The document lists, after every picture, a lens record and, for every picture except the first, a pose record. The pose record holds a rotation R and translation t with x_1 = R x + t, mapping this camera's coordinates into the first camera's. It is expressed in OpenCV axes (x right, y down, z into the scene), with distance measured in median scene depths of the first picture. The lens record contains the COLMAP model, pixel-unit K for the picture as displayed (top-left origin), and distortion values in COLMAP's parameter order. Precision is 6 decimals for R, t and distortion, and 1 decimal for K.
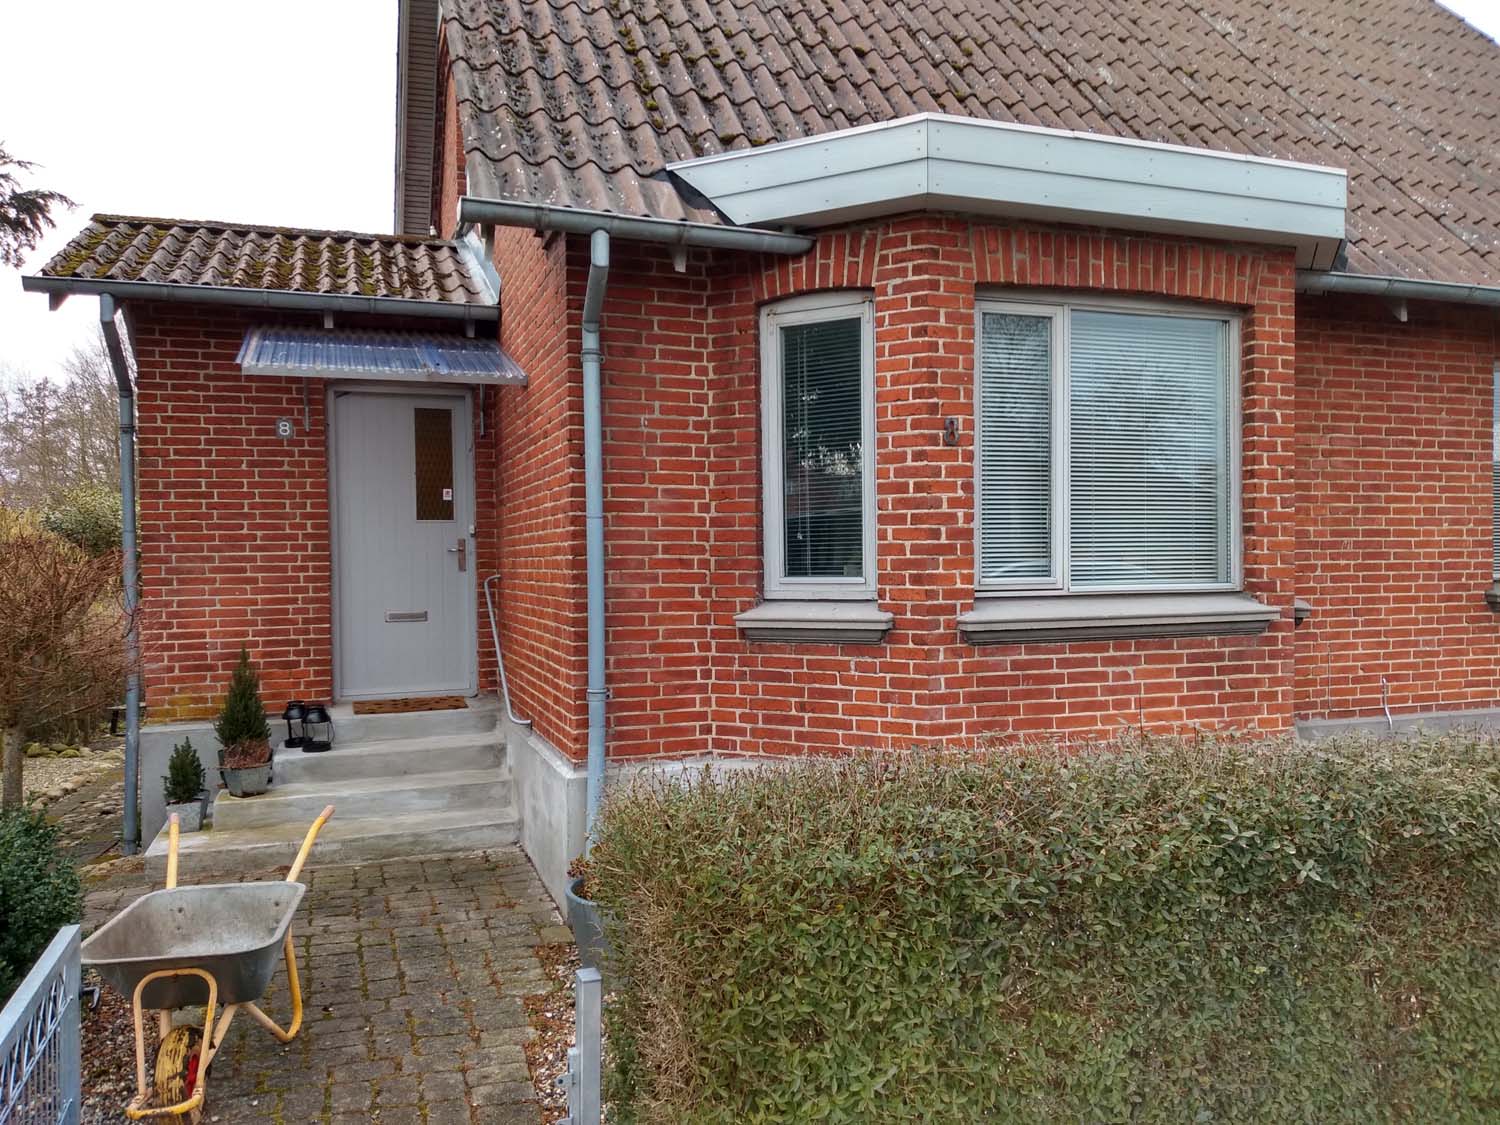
lens RADIAL K [[1117.9, 0, 750.0], [0, 1117.9, 562.5], [0, 0, 1]] dist [0.119420, -0.175870]
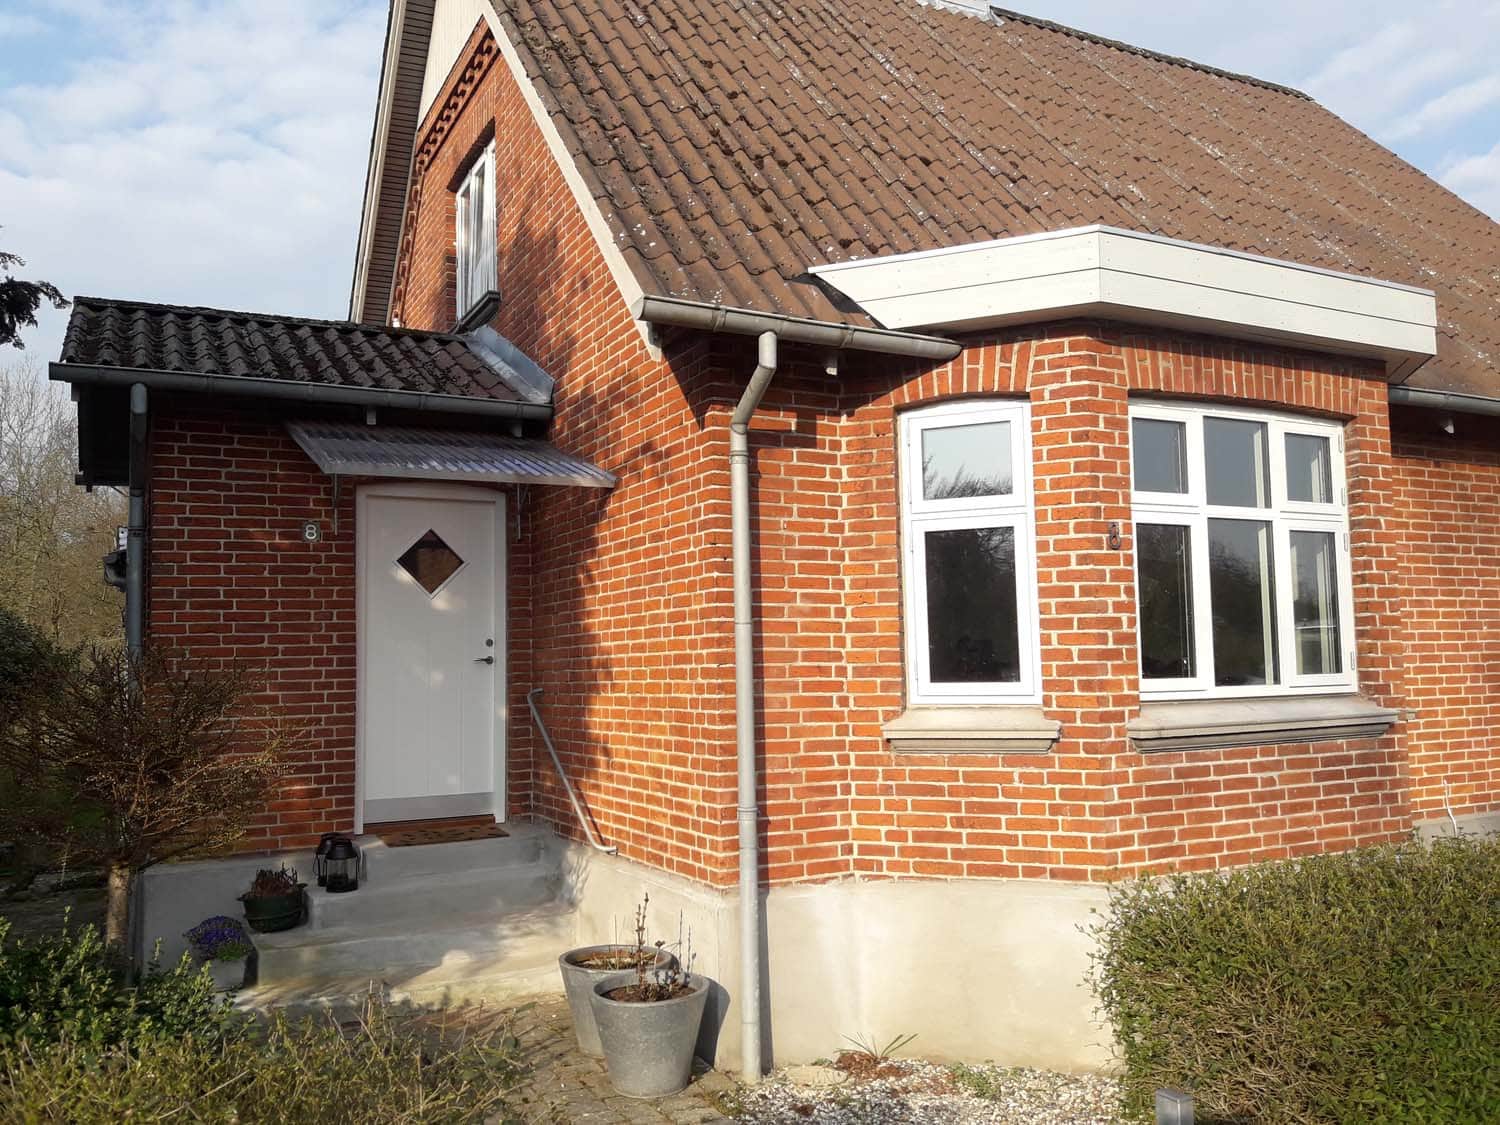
lens RADIAL K [[1186.2, 0, 750.0], [0, 1186.2, 562.5], [0, 0, 1]] dist [0.123942, -0.185973]
pose [[0.991211, -0.000343, 0.132291, -0.257436], [0.012671, 0.995645, -0.092362, 0.000996], [-0.131683, 0.093226, 0.986898, -0.000047]]
